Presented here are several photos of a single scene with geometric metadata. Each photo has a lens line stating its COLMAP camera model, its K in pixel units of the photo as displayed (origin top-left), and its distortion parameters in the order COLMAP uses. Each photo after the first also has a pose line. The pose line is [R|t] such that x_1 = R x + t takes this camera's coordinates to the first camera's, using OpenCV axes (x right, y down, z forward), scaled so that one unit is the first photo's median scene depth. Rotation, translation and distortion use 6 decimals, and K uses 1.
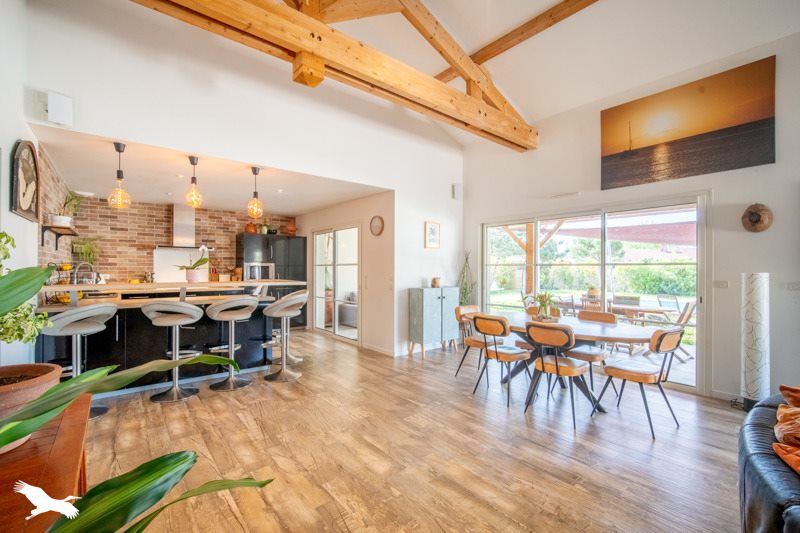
lens RADIAL K [[355.9, 0, 396.3], [0, 355.9, 267.3], [0, 0, 1]] dist [-0.002543, -0.000108]
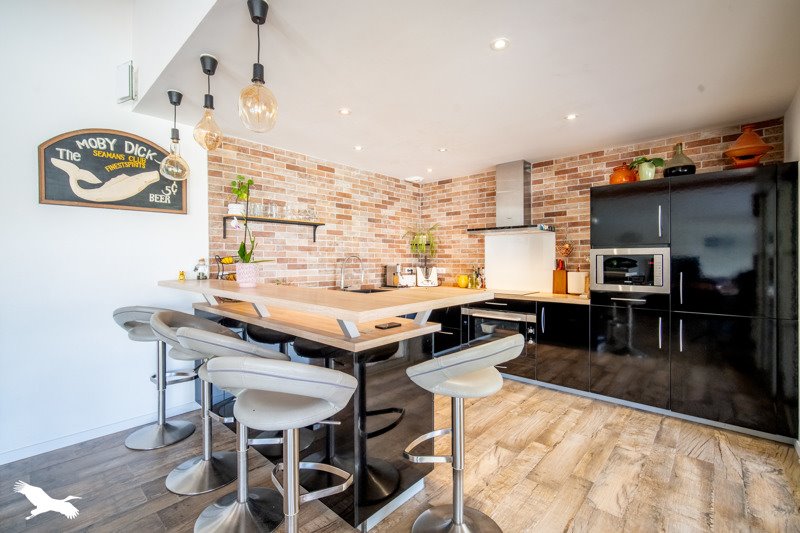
lens RADIAL K [[355.9, 0, 396.3], [0, 355.9, 267.3], [0, 0, 1]] dist [-0.002543, -0.000108]
pose [[0.157708, 0.016648, -0.987345, 0.021495], [0.012092, 0.999750, 0.018788, 0.000930], [0.987412, -0.014902, 0.157468, 0.735468]]
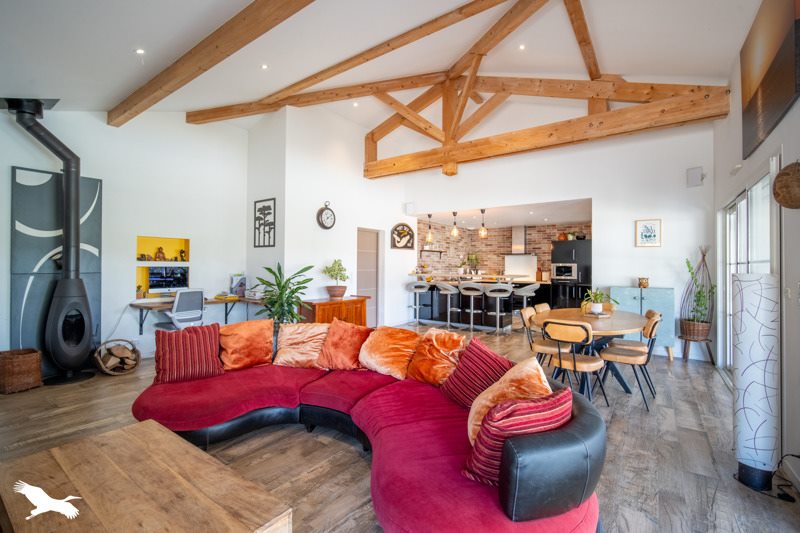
lens RADIAL K [[355.9, 0, 396.3], [0, 355.9, 267.3], [0, 0, 1]] dist [-0.002543, -0.000108]
pose [[0.260905, 0.001549, -0.965363, 0.802663], [0.002490, 0.999994, 0.002277, -0.002461], [0.965361, -0.002997, 0.260900, 0.096450]]
